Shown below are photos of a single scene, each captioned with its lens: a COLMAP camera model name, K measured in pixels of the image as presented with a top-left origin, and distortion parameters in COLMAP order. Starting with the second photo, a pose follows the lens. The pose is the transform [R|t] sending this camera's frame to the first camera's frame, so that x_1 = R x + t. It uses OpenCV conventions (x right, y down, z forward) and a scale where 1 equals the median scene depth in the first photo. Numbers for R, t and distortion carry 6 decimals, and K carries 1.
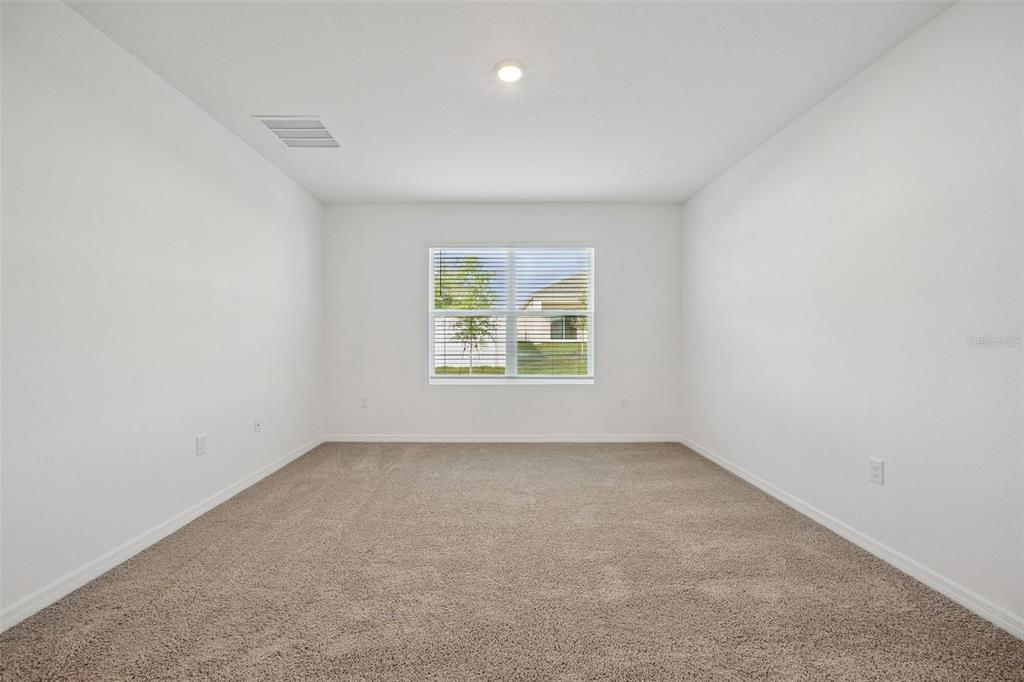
lens RADIAL K [[416.5, 0, 508.0], [0, 416.5, 344.0], [0, 0, 1]] dist [-0.012438, -0.000068]
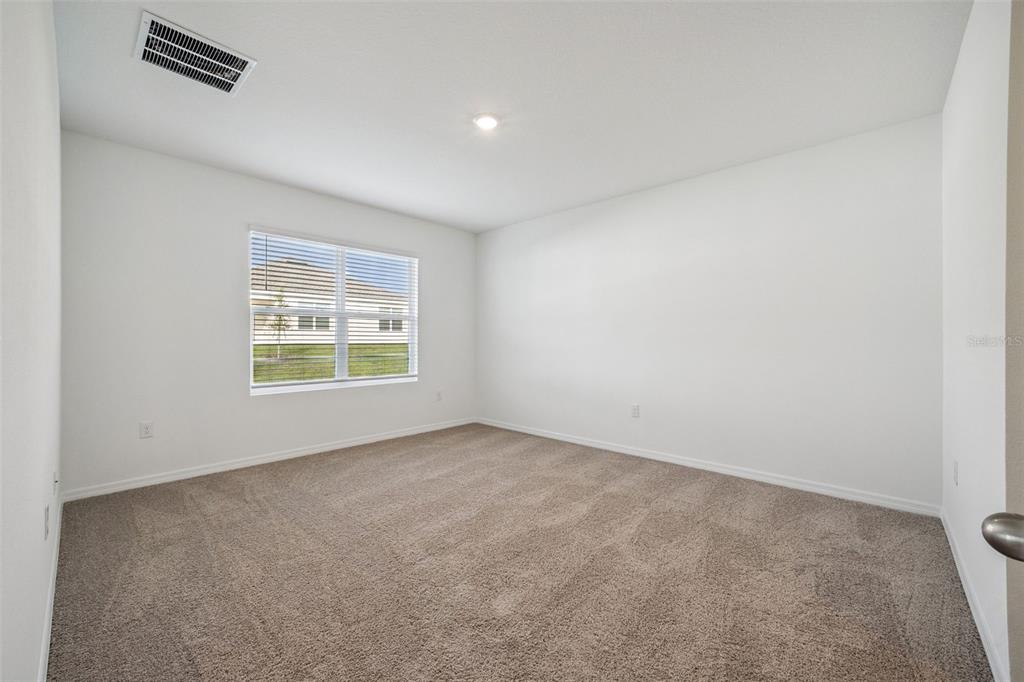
lens RADIAL K [[416.5, 0, 508.1], [0, 416.5, 338.4], [0, 0, 1]] dist [-0.012438, -0.000068]
pose [[0.673066, 0.005466, 0.739563, -0.494161], [0.009241, 0.999832, -0.015800, 0.001785], [-0.739525, 0.017469, 0.672902, 0.079795]]
